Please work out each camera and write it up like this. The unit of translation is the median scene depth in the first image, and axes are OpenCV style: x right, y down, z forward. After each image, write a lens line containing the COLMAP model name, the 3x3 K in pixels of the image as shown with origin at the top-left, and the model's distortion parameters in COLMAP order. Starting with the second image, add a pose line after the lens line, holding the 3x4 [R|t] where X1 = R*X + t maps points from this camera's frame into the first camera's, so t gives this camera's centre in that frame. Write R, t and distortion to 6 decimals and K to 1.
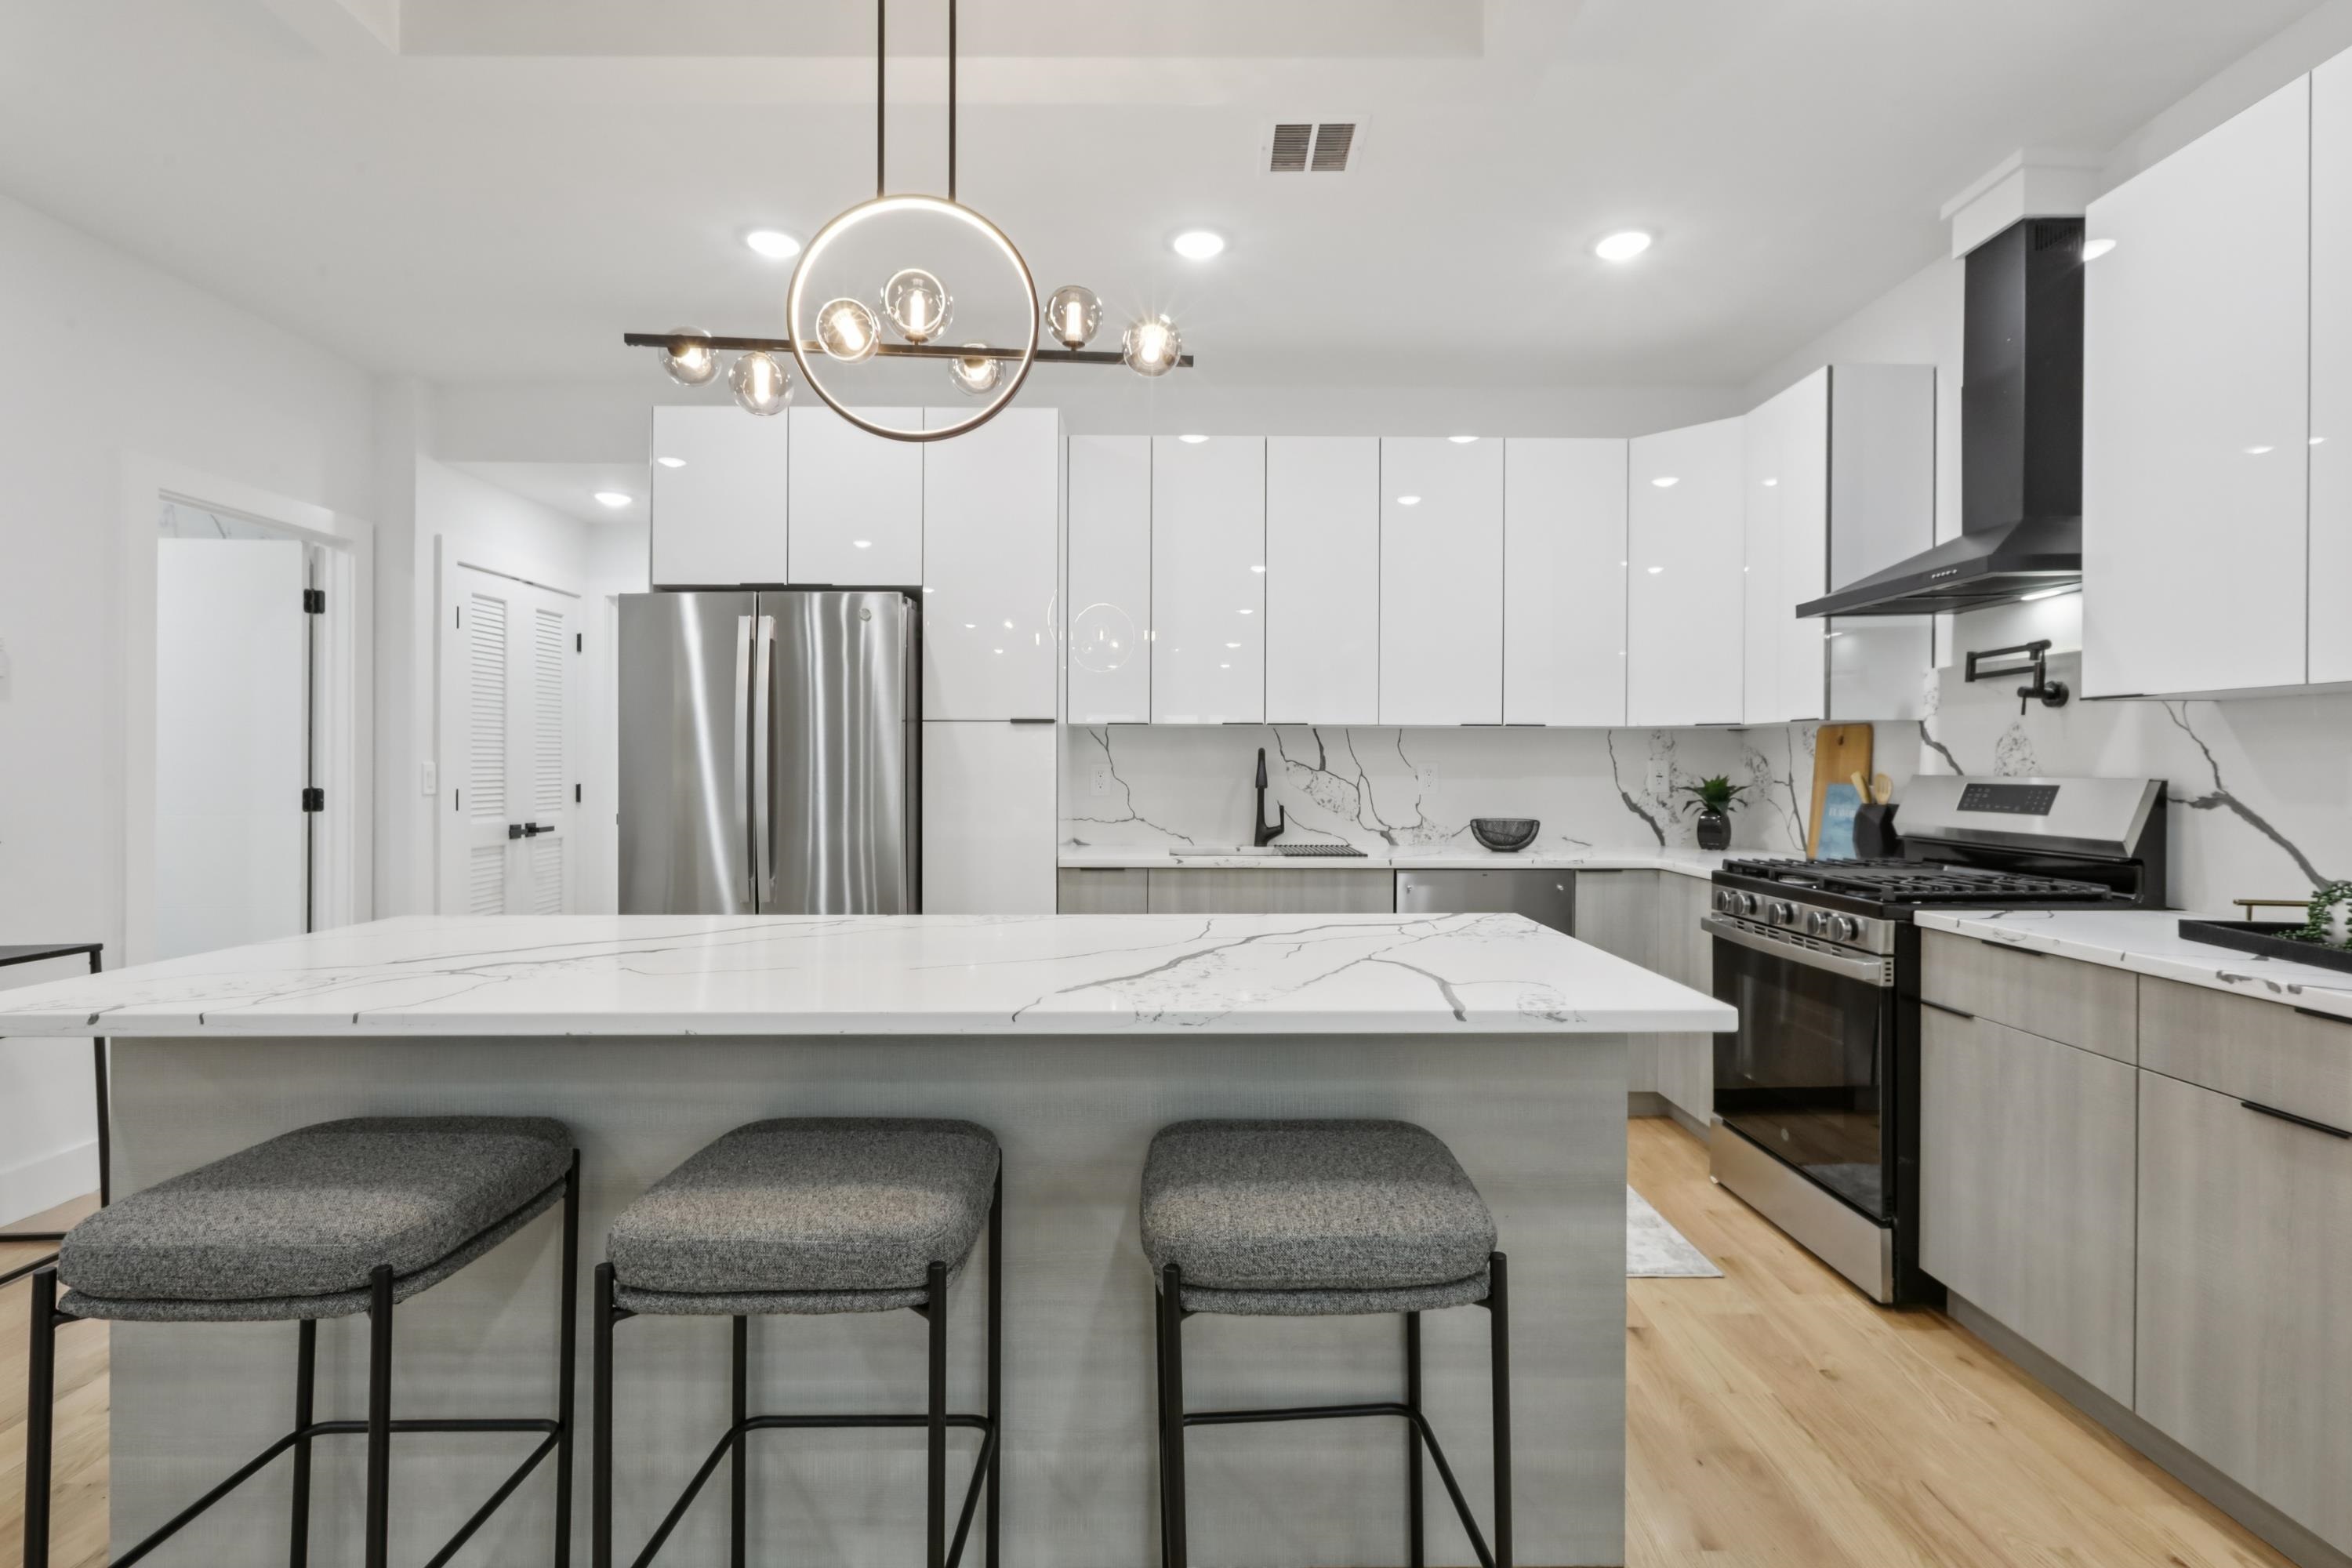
lens RADIAL K [[1068.2, 0, 1188.1], [0, 1068.2, 772.9], [0, 0, 1]] dist [0.001530, 0.000100]
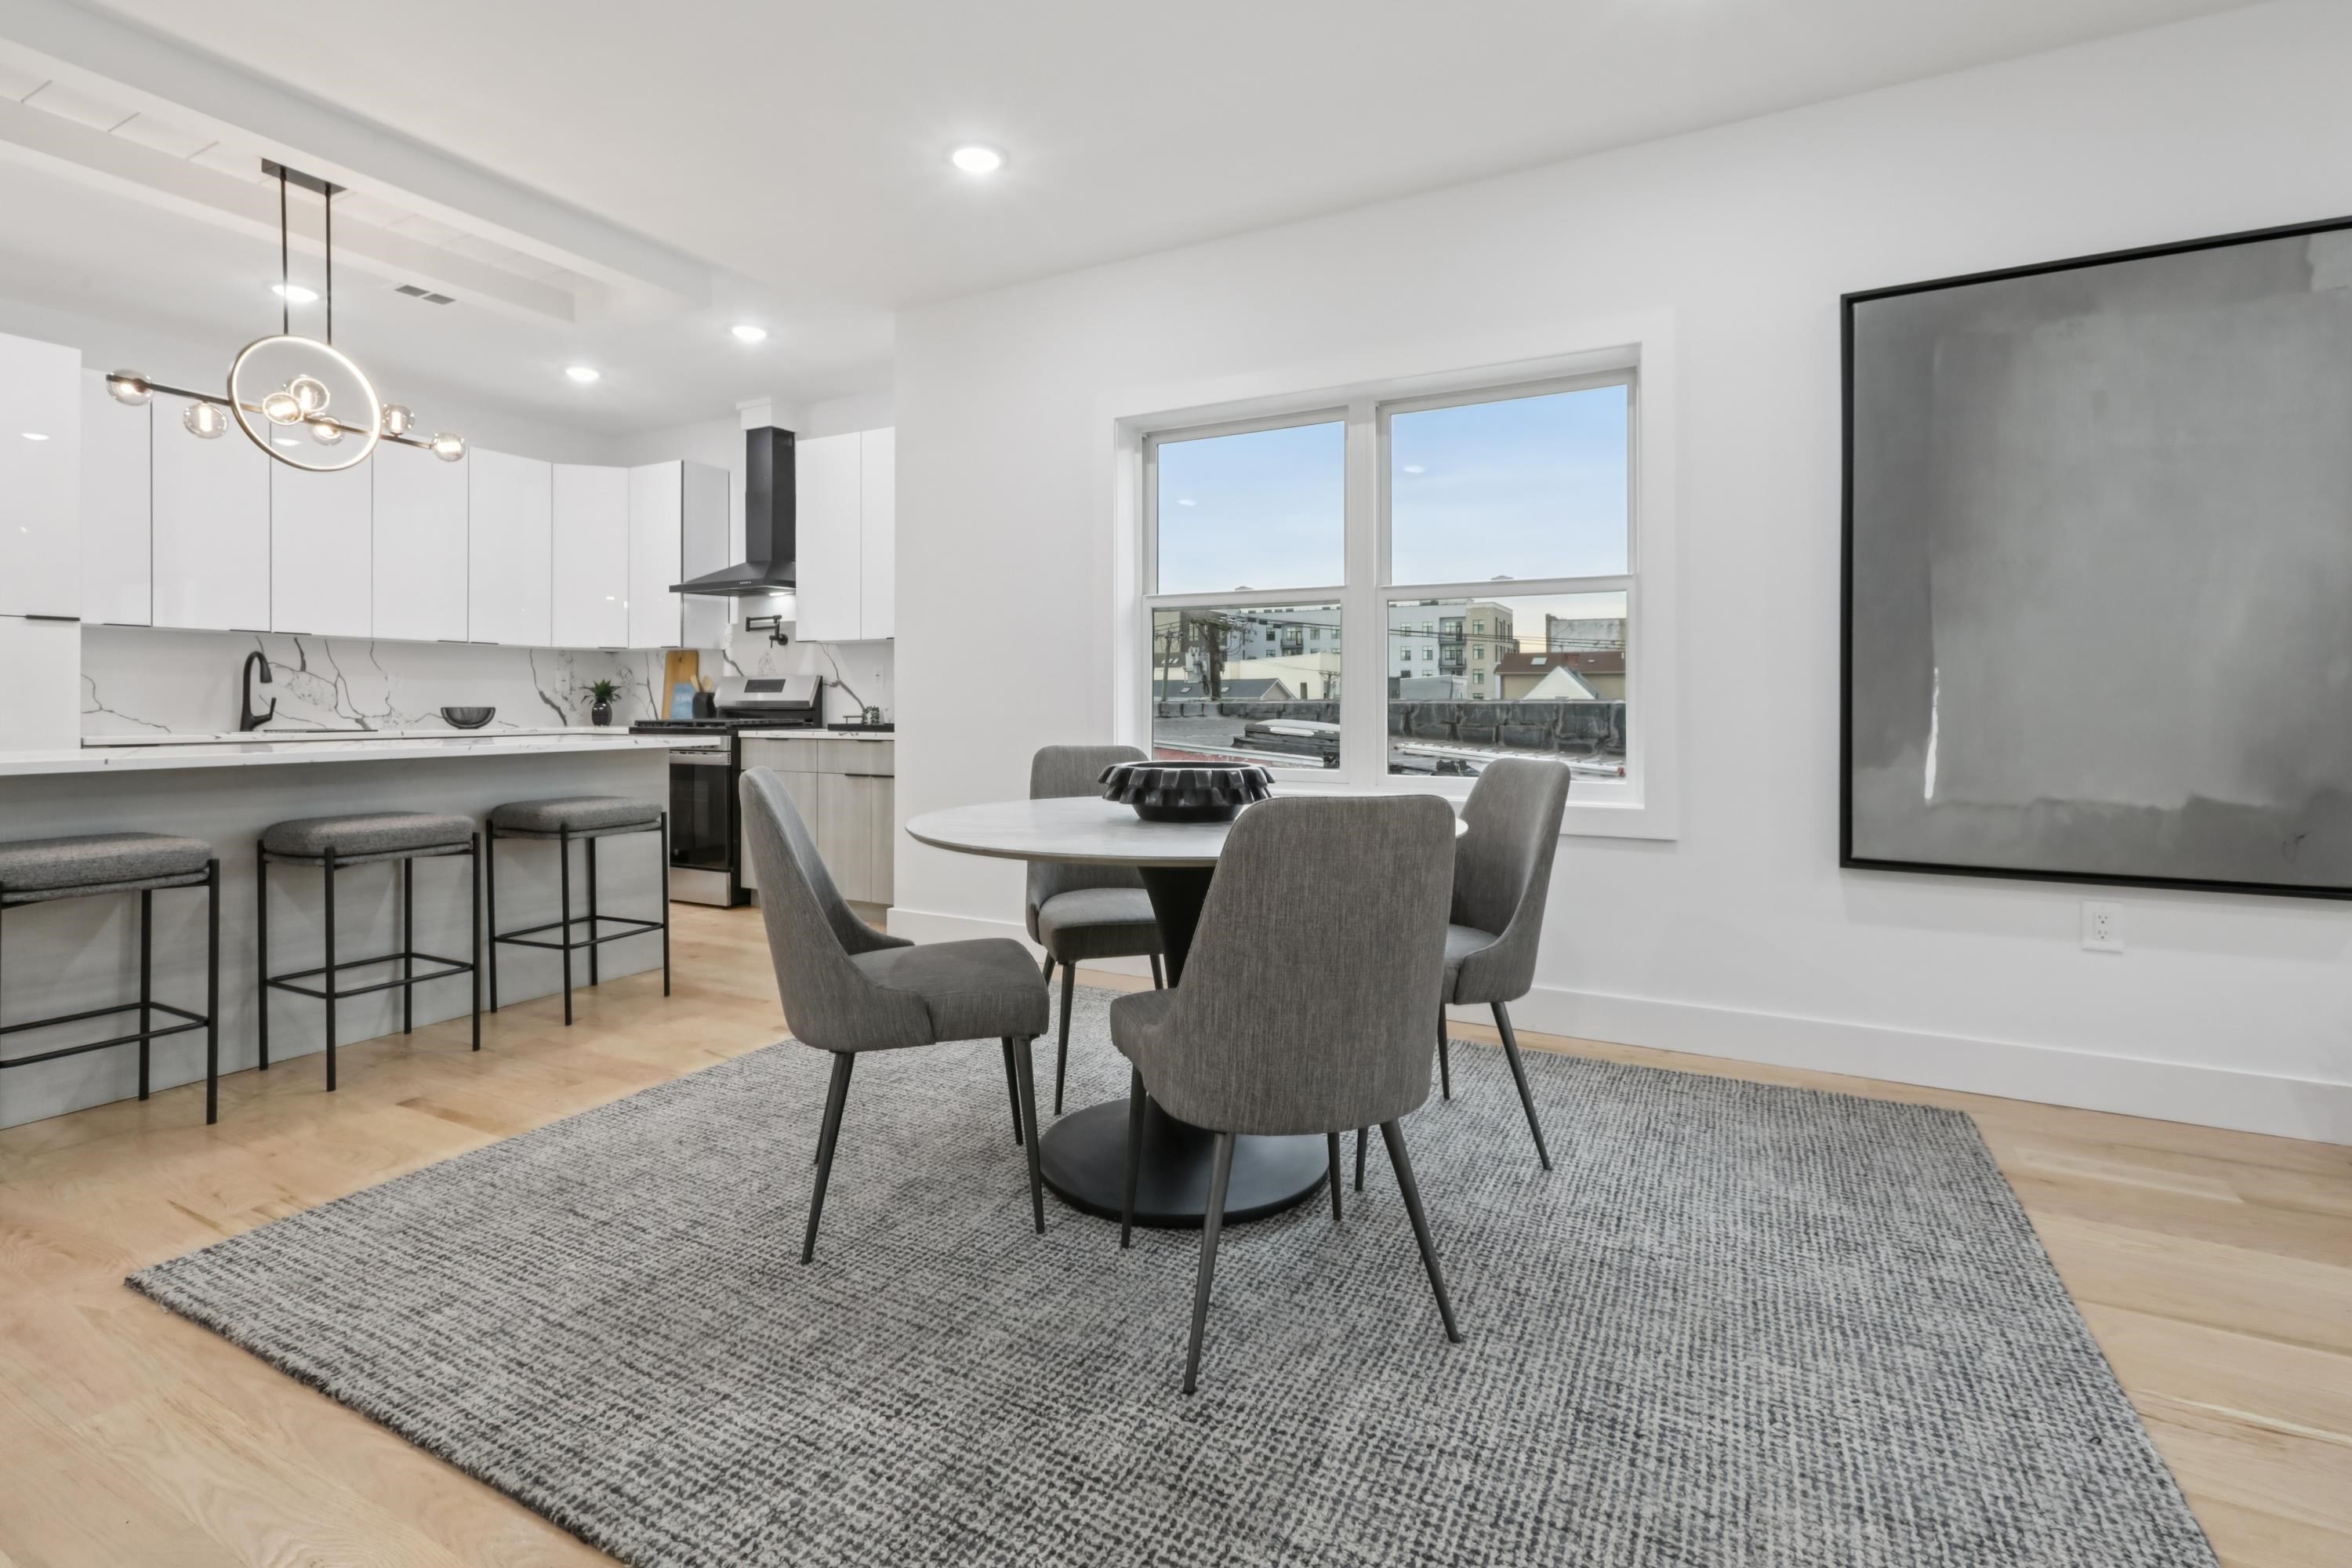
lens RADIAL K [[1076.5, 0, 1174.2], [0, 1076.5, 703.8], [0, 0, 1]] dist [0.002106, 0.001481]
pose [[0.477871, -0.001977, 0.878428, -0.588027], [0.007752, 0.999968, -0.001966, 0.054689], [-0.878396, 0.007749, 0.477871, -0.601814]]
